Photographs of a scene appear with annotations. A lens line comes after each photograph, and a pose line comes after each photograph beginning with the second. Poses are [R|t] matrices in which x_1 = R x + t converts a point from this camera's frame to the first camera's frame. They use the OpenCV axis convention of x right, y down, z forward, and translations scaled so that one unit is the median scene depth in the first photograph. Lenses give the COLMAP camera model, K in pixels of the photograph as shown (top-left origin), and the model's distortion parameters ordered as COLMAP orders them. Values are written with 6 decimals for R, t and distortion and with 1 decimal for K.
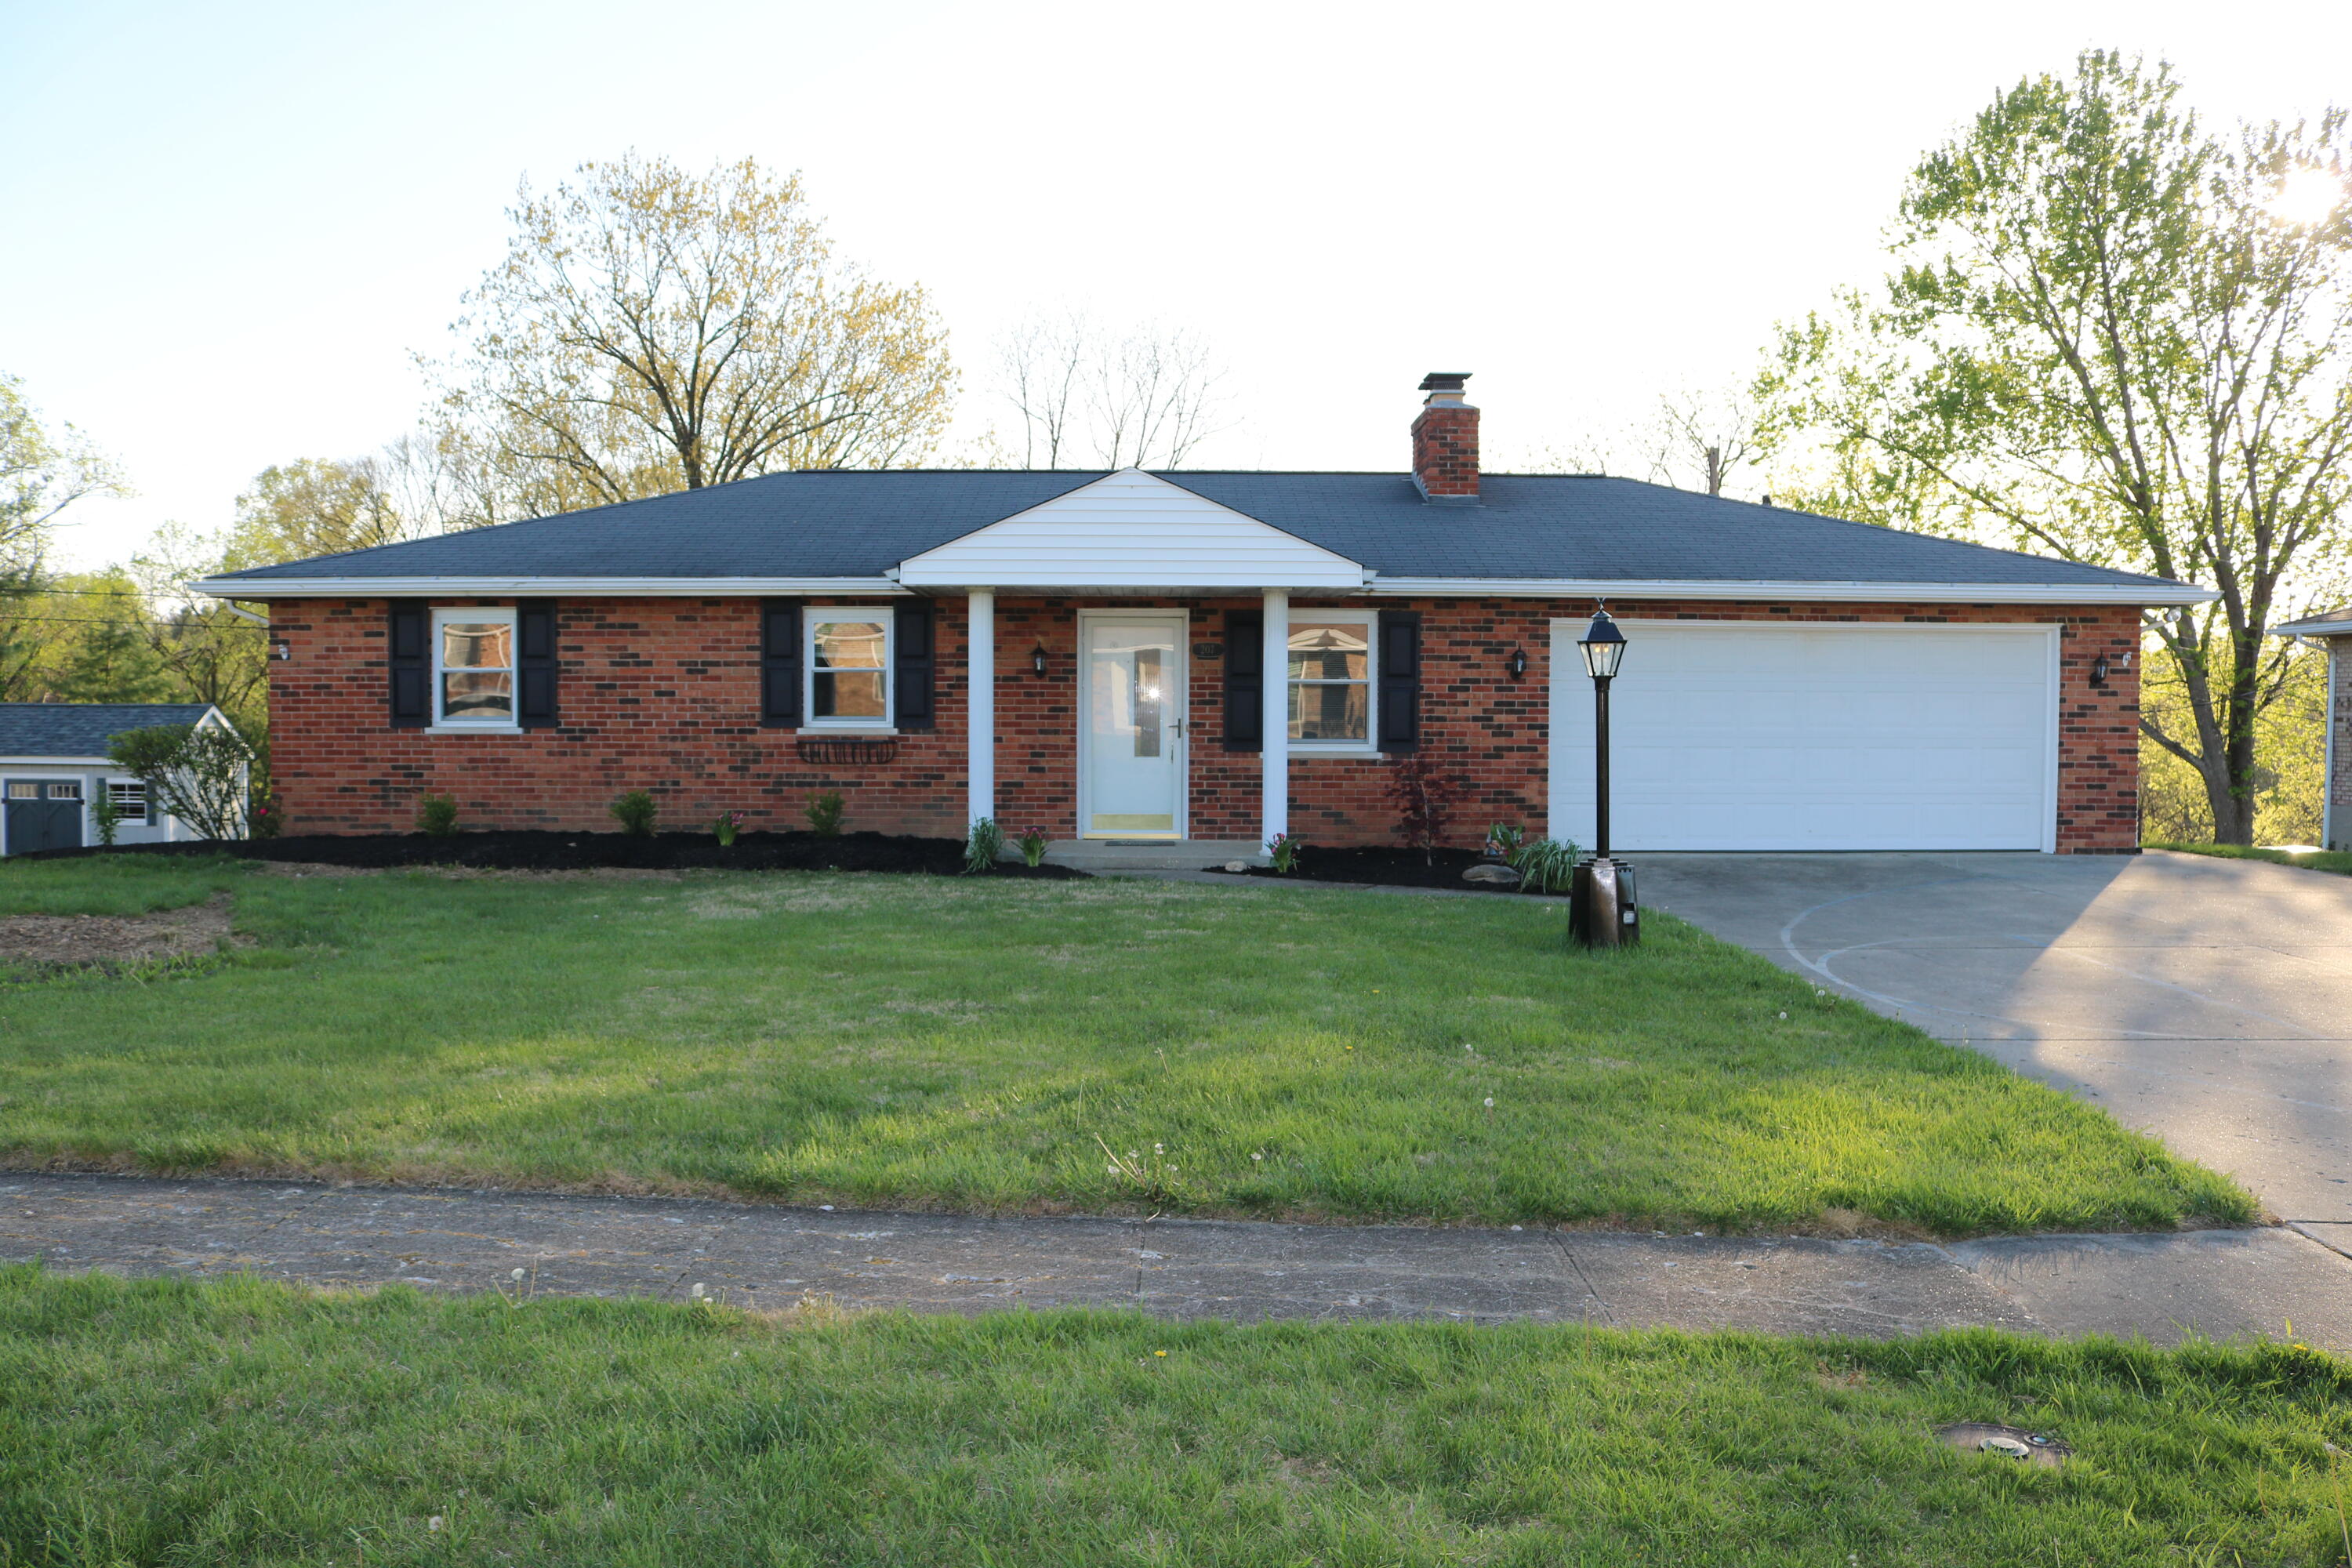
lens RADIAL K [[1942.2, 0, 1174.8], [0, 1942.2, 800.7], [0, 0, 1]] dist [-0.160688, 0.133657]
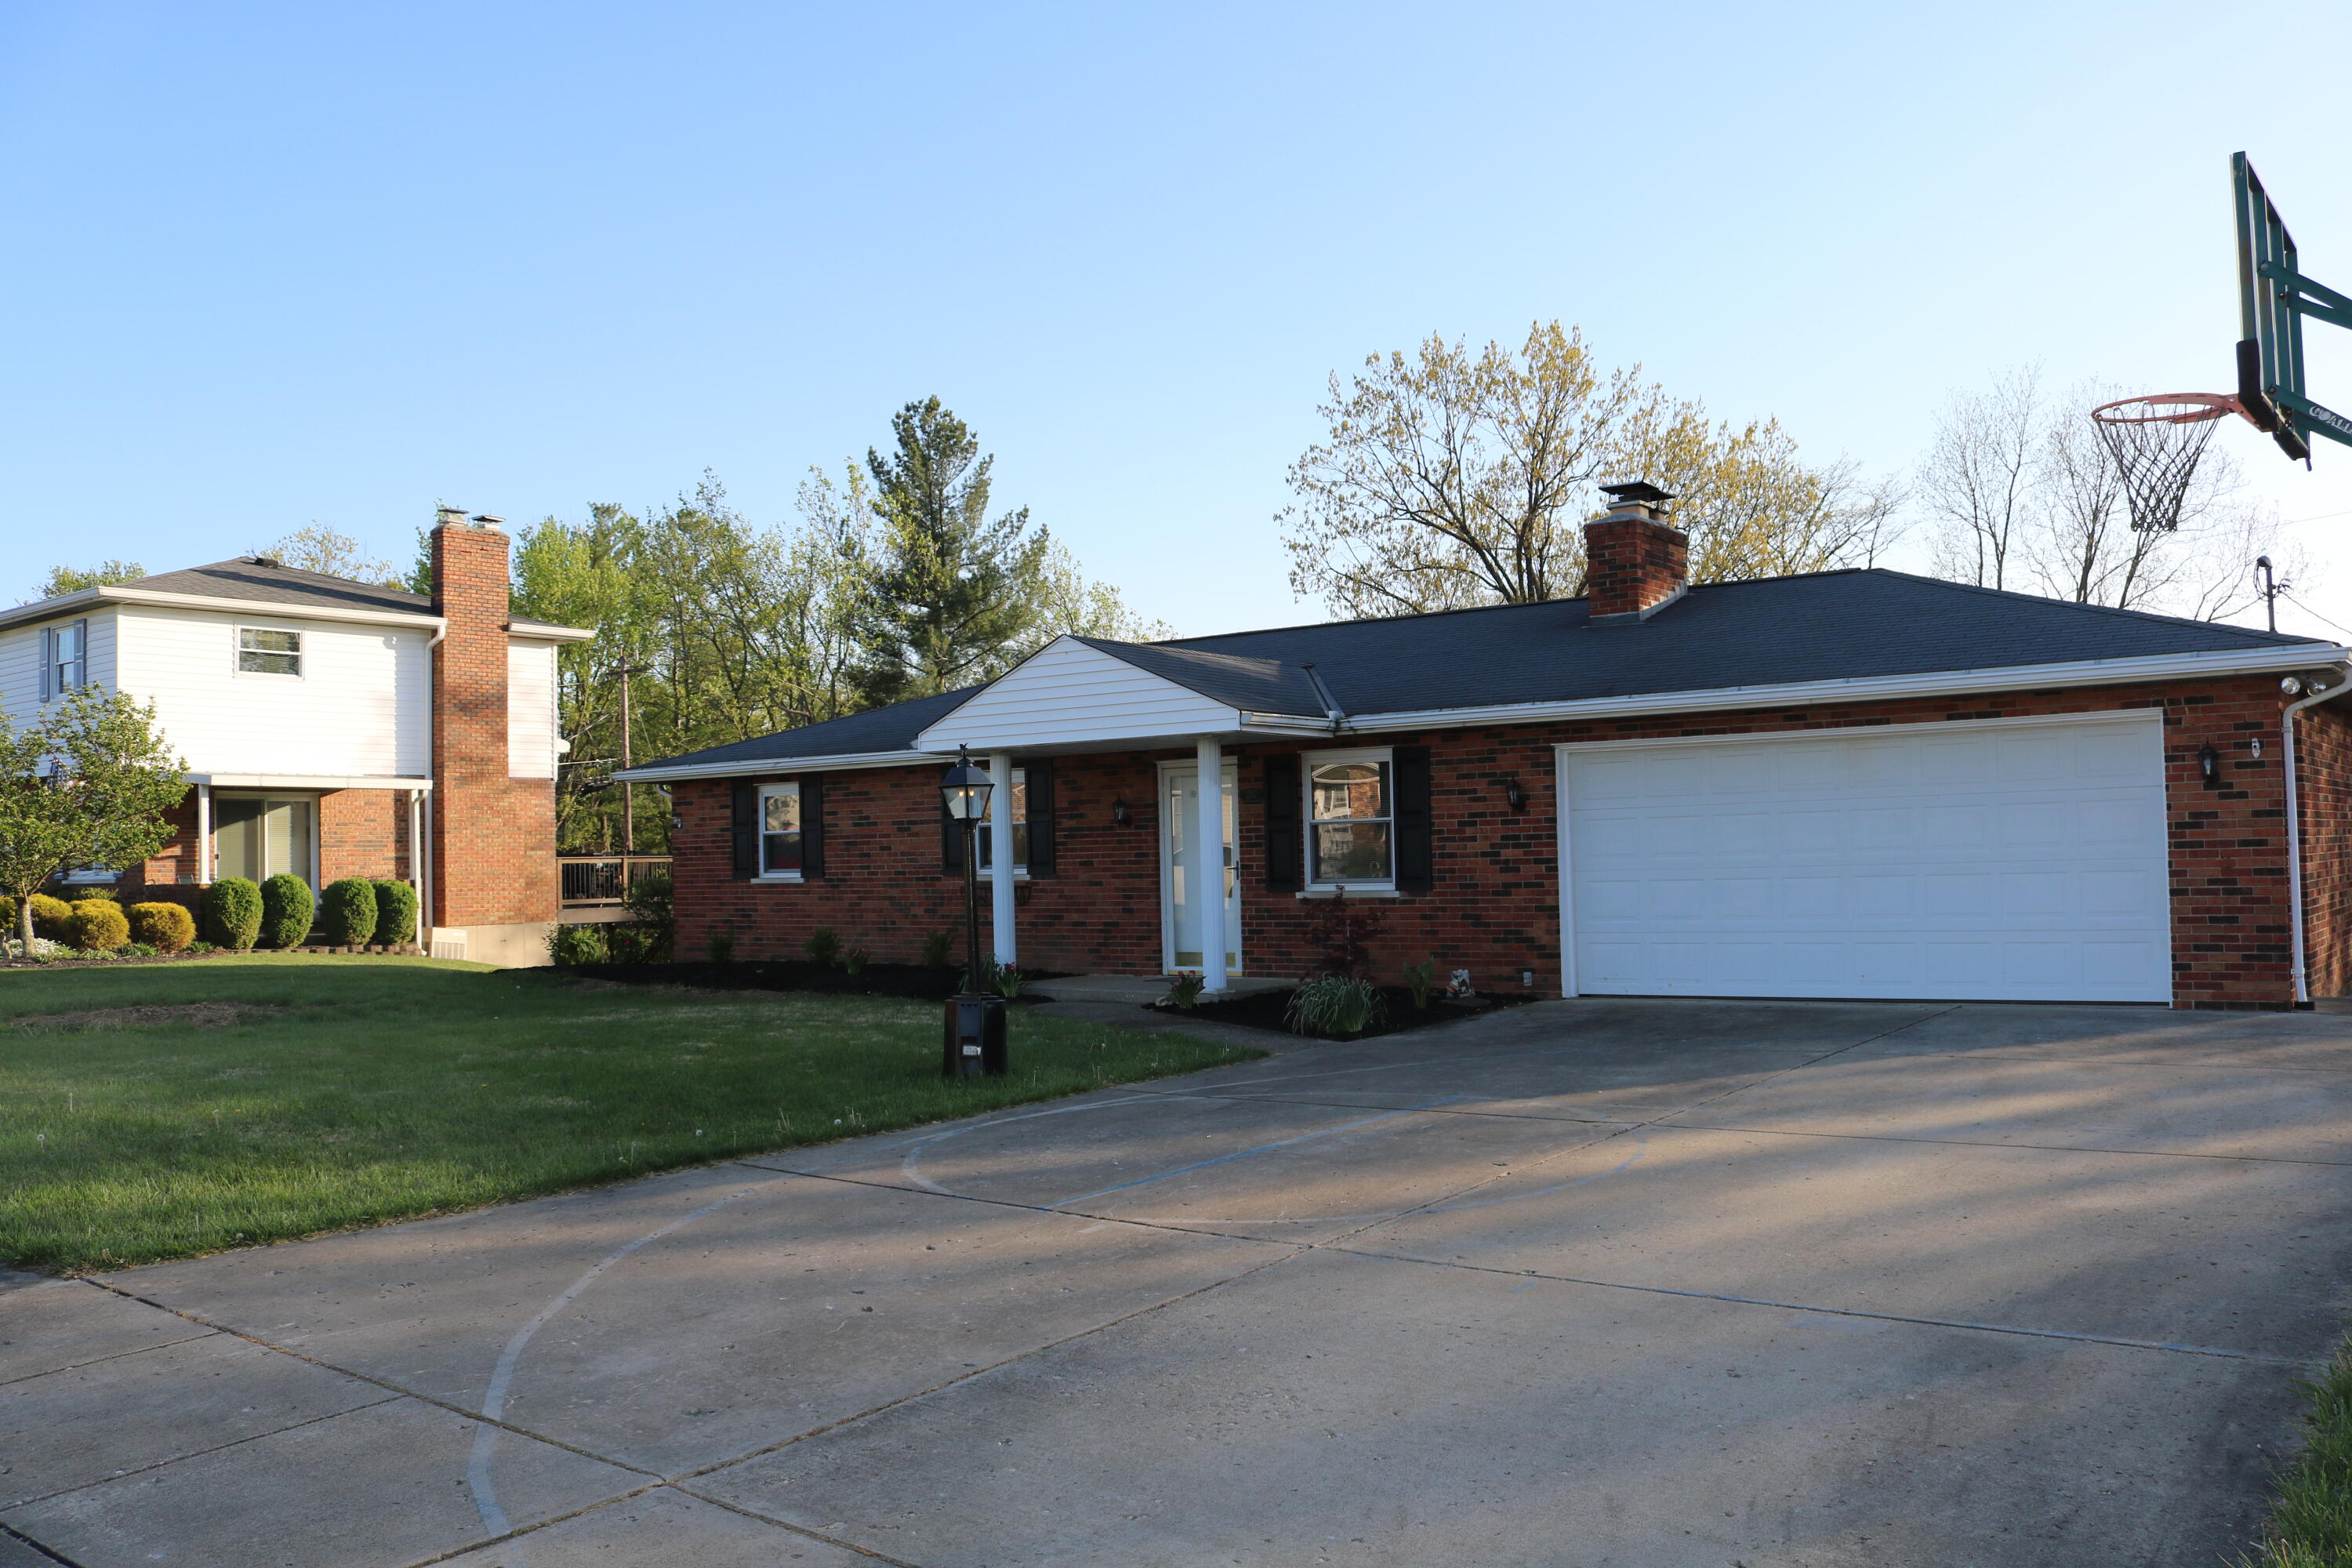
lens RADIAL K [[1947.1, 0, 1176.0], [0, 1947.1, 784.0], [0, 0, 1]] dist [-0.159892, 0.129281]
pose [[0.786444, -0.045391, -0.615991, 0.628167], [-0.003310, 0.996972, -0.077691, -0.002012], [0.617653, 0.063138, 0.783913, 0.154351]]
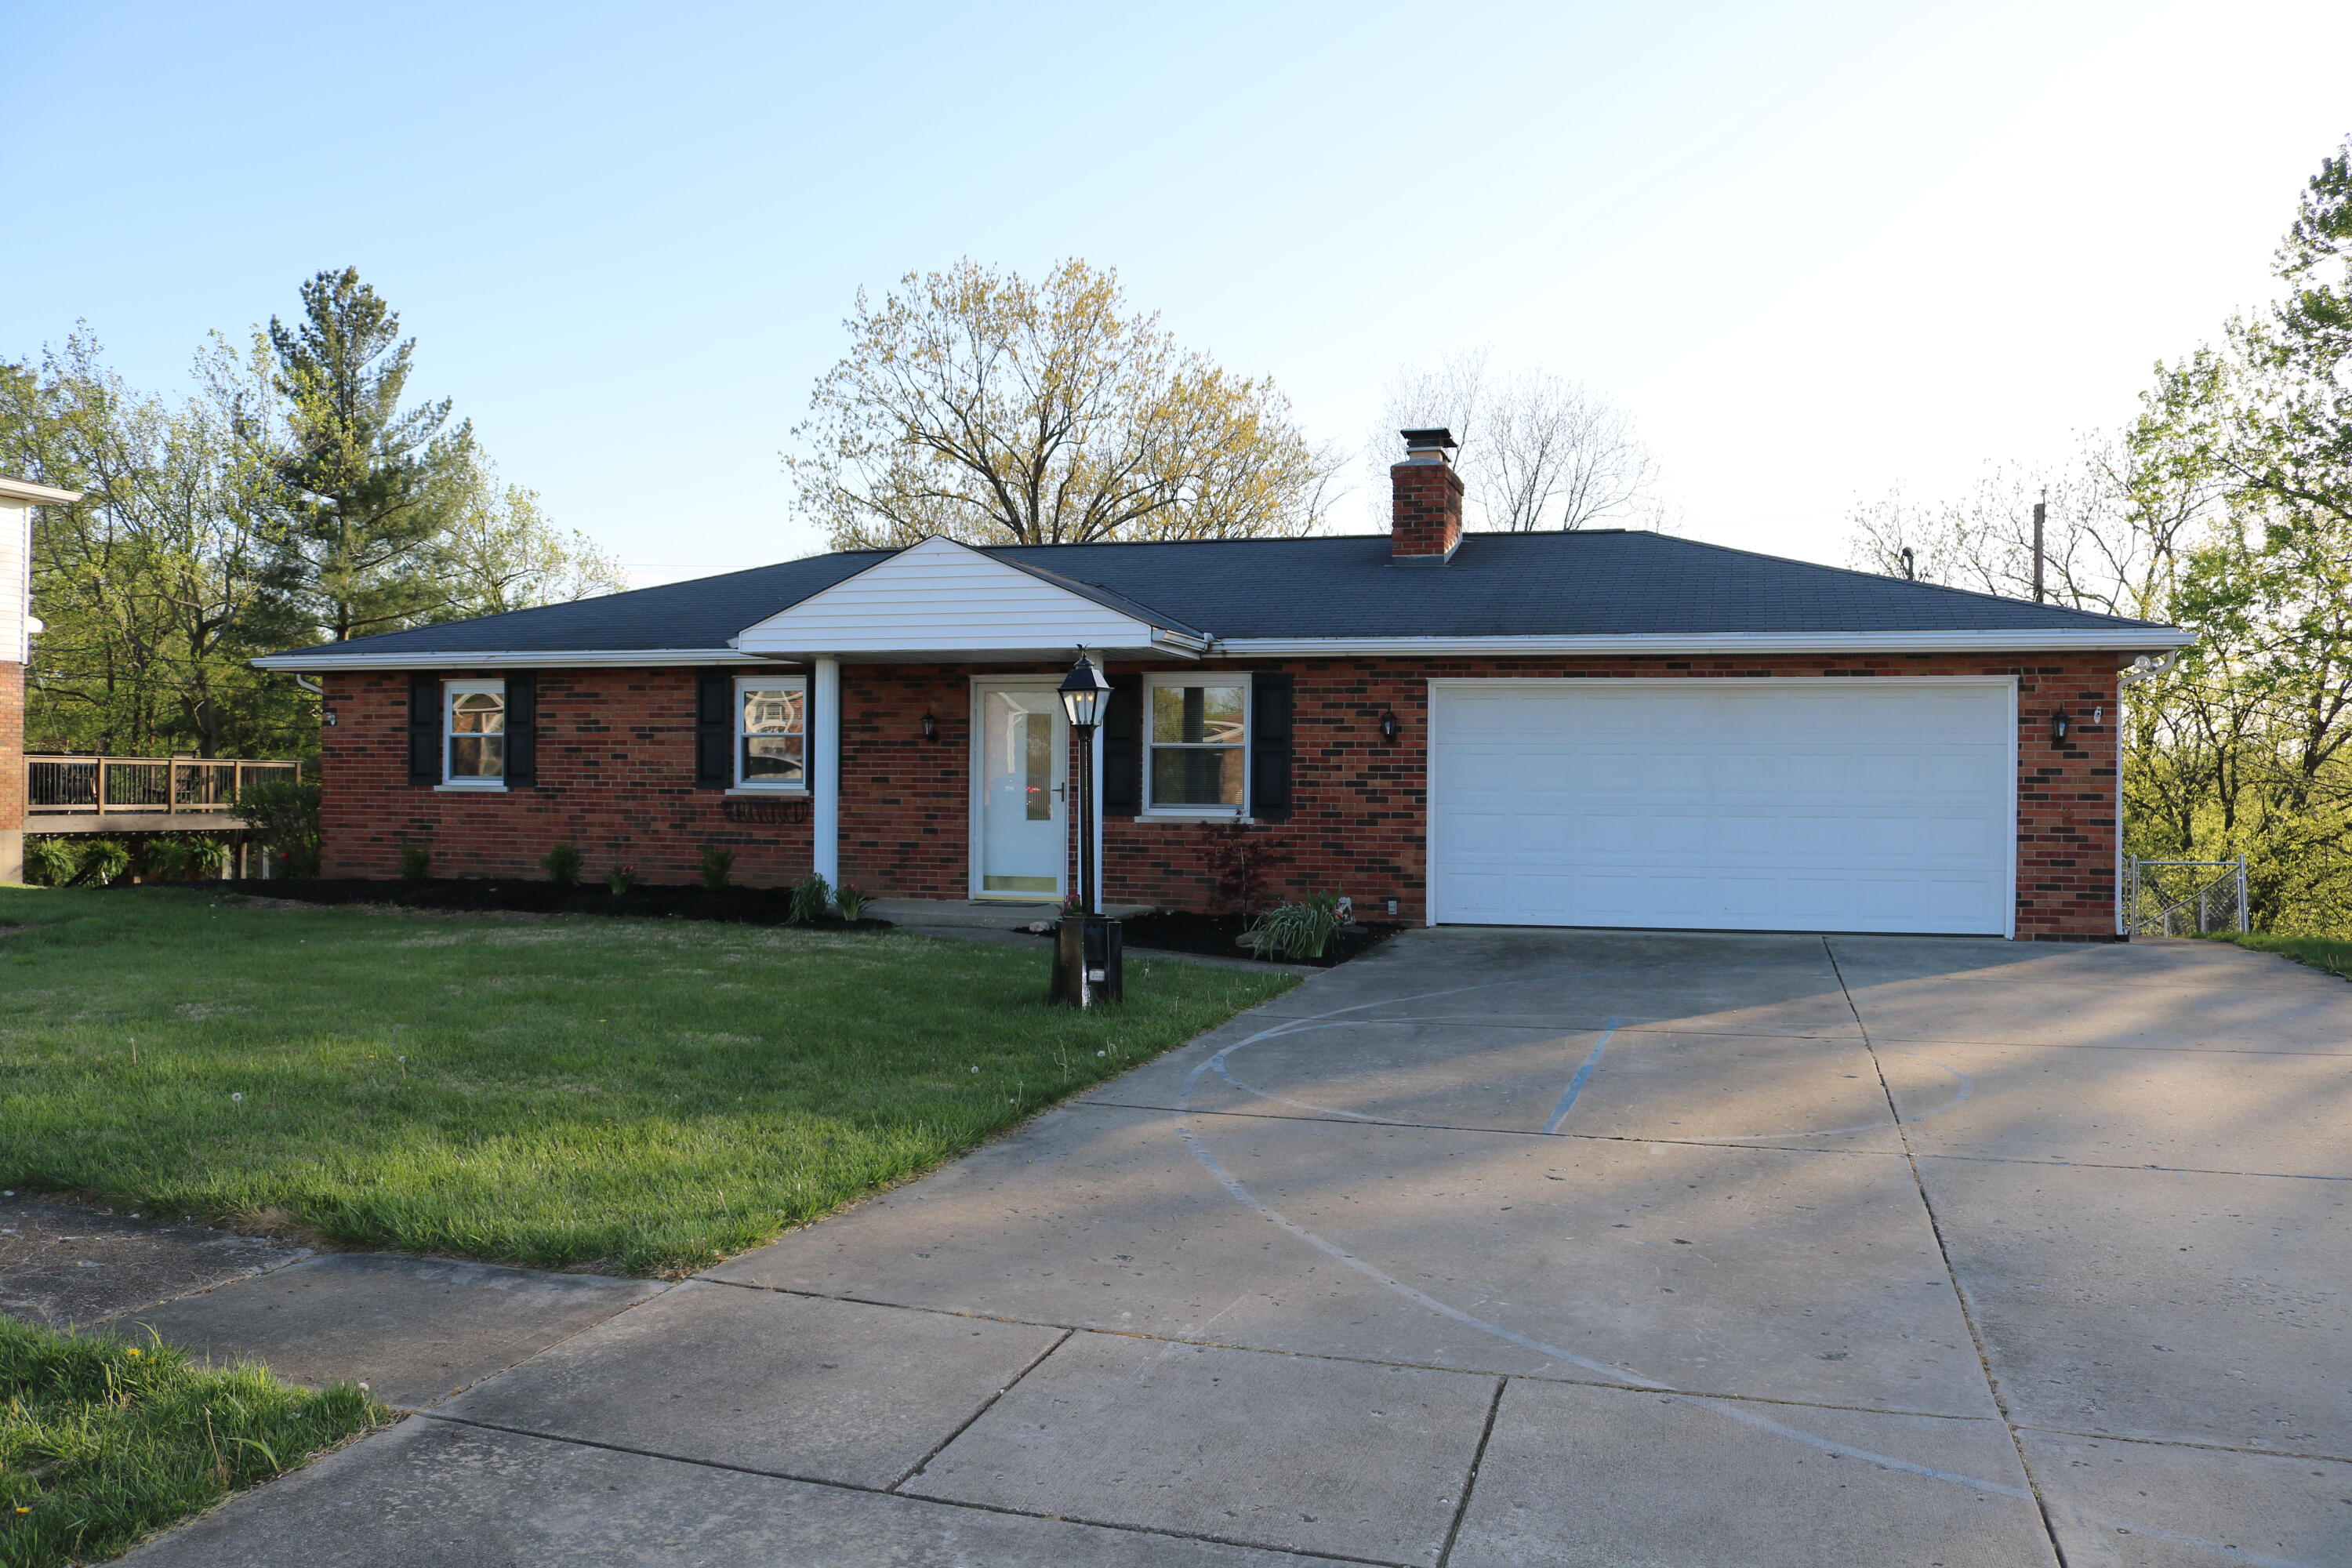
lens RADIAL K [[1947.1, 0, 1176.0], [0, 1947.1, 784.0], [0, 0, 1]] dist [-0.159892, 0.129281]
pose [[0.953771, 0.004648, -0.300499, 0.364921], [-0.020126, 0.998624, -0.048431, 0.006500], [0.299860, 0.052240, 0.952552, 0.052154]]
